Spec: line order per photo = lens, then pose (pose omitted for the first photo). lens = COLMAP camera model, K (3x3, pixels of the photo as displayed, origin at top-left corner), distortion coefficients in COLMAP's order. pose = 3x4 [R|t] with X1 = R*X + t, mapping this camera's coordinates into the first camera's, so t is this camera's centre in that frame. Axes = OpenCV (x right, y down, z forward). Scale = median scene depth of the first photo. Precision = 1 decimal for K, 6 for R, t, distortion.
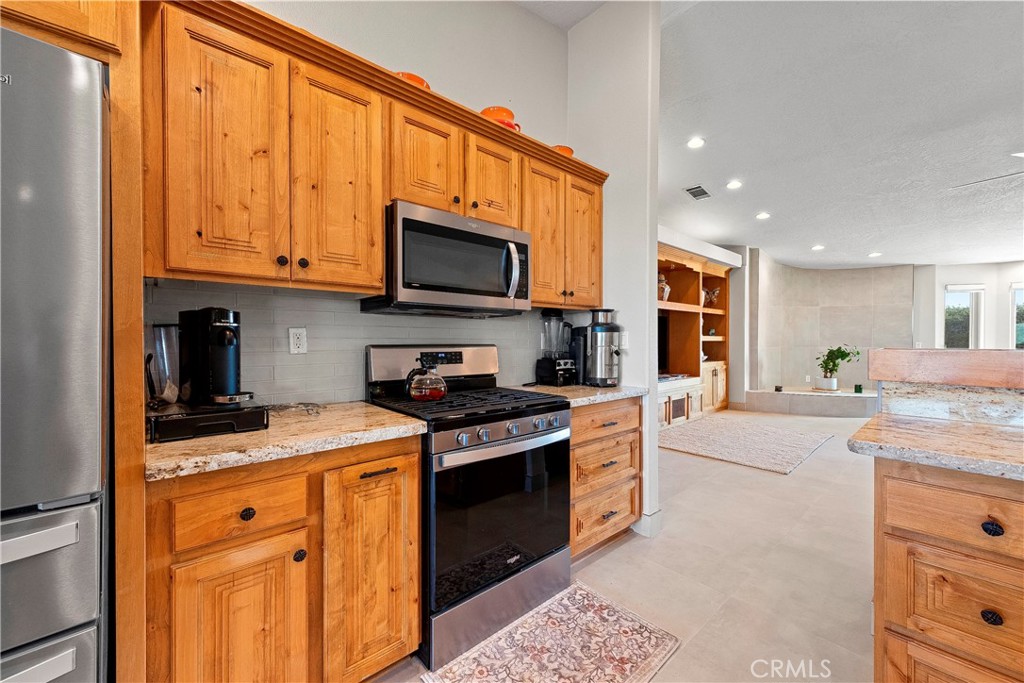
lens RADIAL K [[398.0, 0, 515.1], [0, 398.0, 342.3], [0, 0, 1]] dist [0.001170, 0.000204]
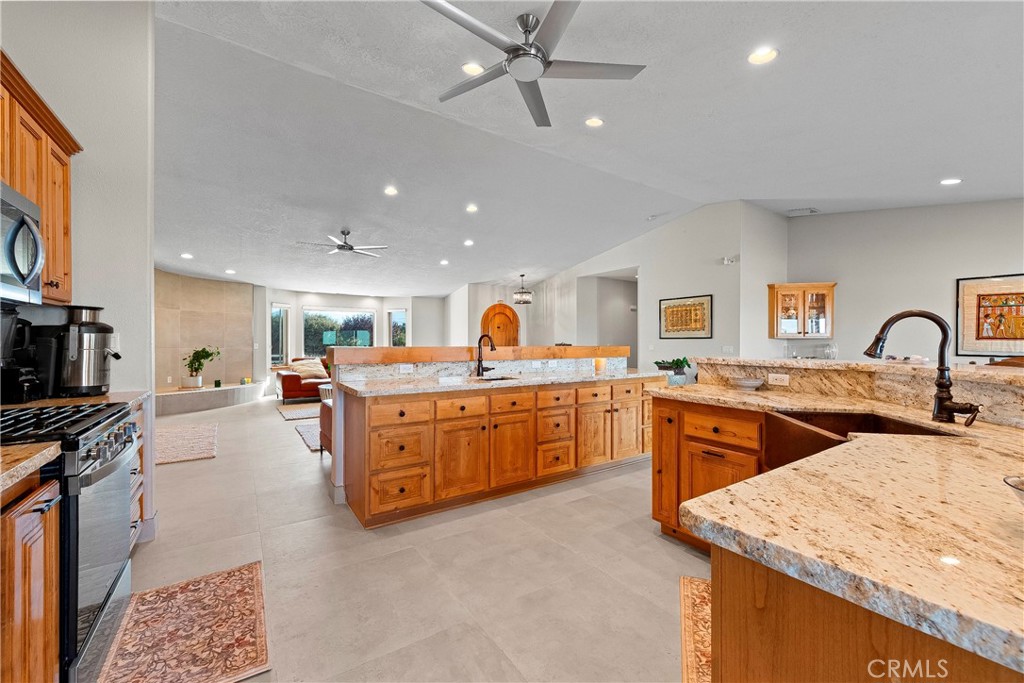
lens RADIAL K [[398.0, 0, 515.1], [0, 398.0, 342.3], [0, 0, 1]] dist [0.001170, 0.000204]
pose [[0.123738, 0.000626, 0.992315, -0.650160], [0.003270, 0.999994, -0.001039, -0.001749], [-0.992310, 0.003373, 0.123735, -0.033413]]
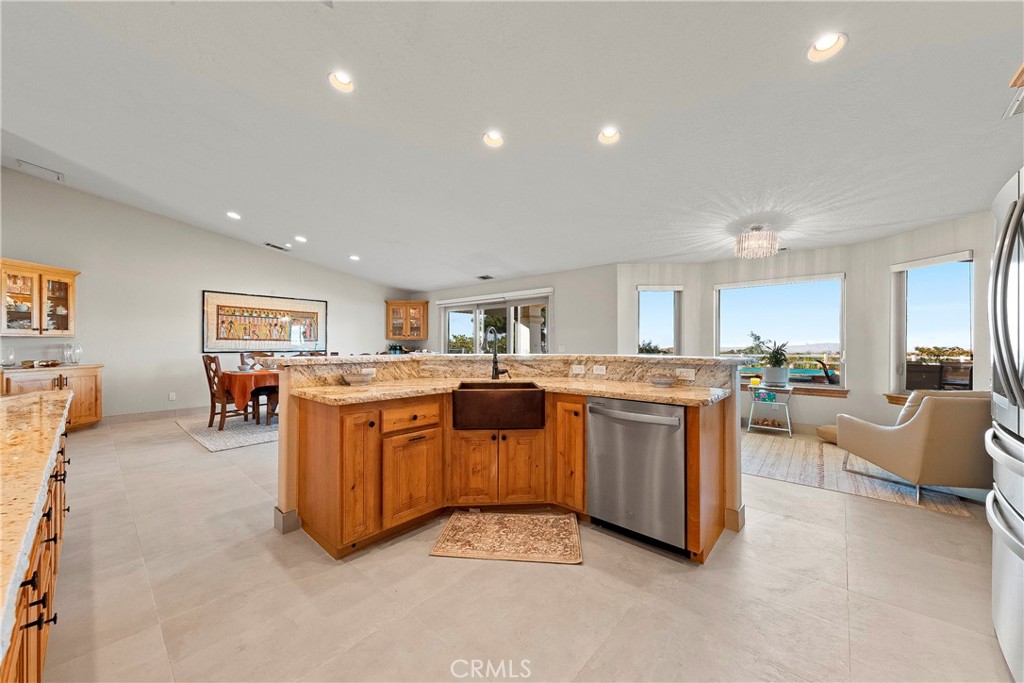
lens RADIAL K [[369.8, 0, 509.3], [0, 369.8, 342.3], [0, 0, 1]] dist [-0.000621, -0.000059]
pose [[-0.993195, -0.000167, -0.116467, 0.351675], [-0.000497, 0.999996, 0.002809, -0.002585], [0.116466, 0.002848, -0.993191, 0.763684]]
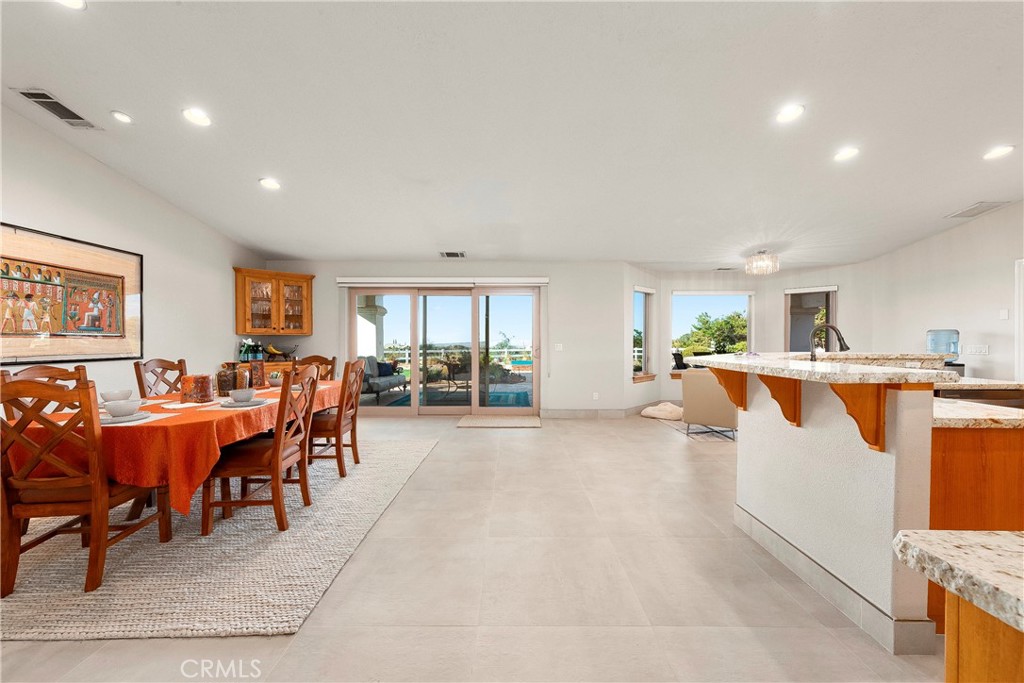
lens RADIAL K [[398.0, 0, 515.1], [0, 398.0, 342.3], [0, 0, 1]] dist [0.001170, 0.000204]
pose [[-0.662637, 0.004756, -0.748926, 2.155113], [-0.004869, 0.999931, 0.010658, -0.010396], [0.748925, 0.010709, -0.662568, -0.628832]]
